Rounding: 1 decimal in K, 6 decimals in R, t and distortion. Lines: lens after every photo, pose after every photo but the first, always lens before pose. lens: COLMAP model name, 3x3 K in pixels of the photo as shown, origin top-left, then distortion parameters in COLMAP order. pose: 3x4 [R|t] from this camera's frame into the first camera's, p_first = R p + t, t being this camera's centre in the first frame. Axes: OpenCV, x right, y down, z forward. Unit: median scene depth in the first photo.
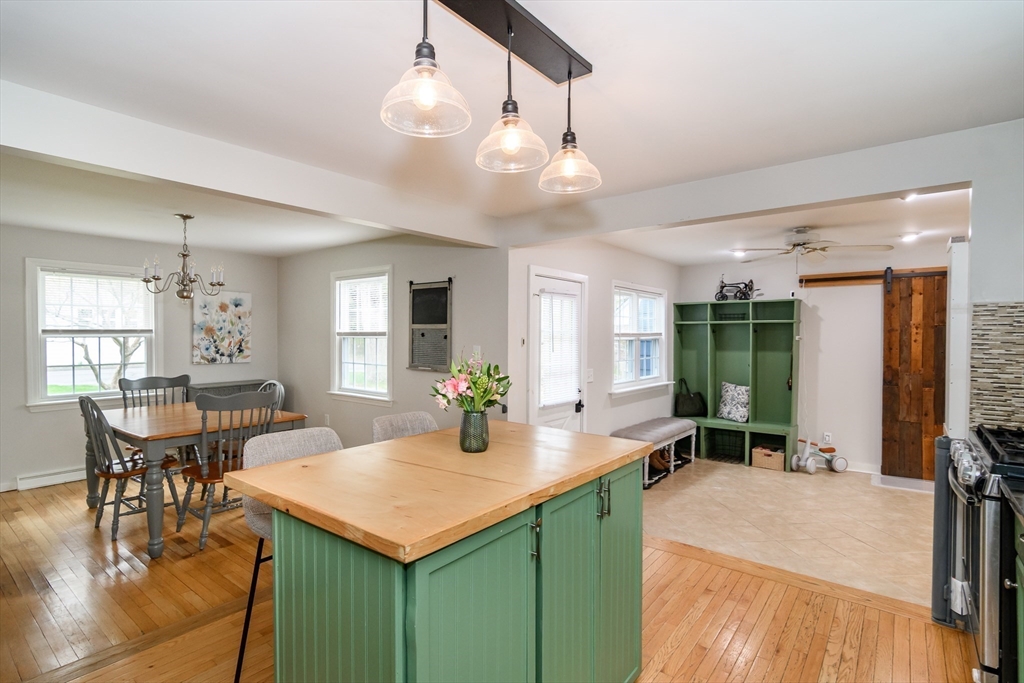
lens RADIAL K [[498.1, 0, 508.4], [0, 498.1, 345.6], [0, 0, 1]] dist [-0.004345, 0.001403]
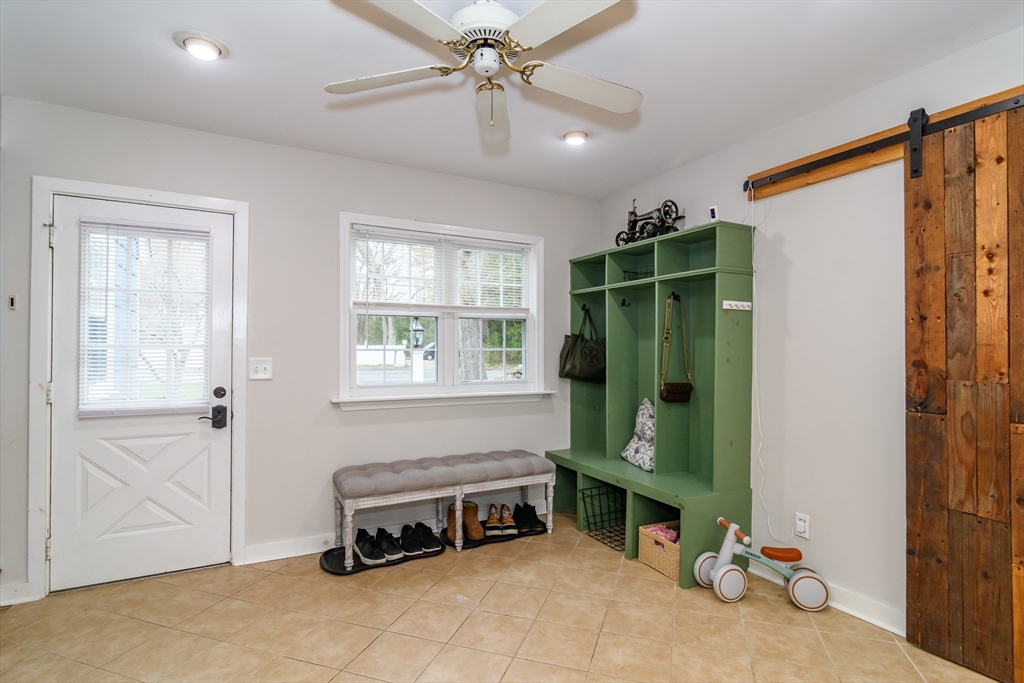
lens RADIAL K [[509.5, 0, 515.3], [0, 509.5, 344.5], [0, 0, 1]] dist [-0.006564, 0.000121]
pose [[0.916943, -0.001576, -0.399015, 0.591850], [-0.009577, 0.999617, -0.025956, 0.037703], [0.398903, 0.027622, 0.916577, 0.477214]]
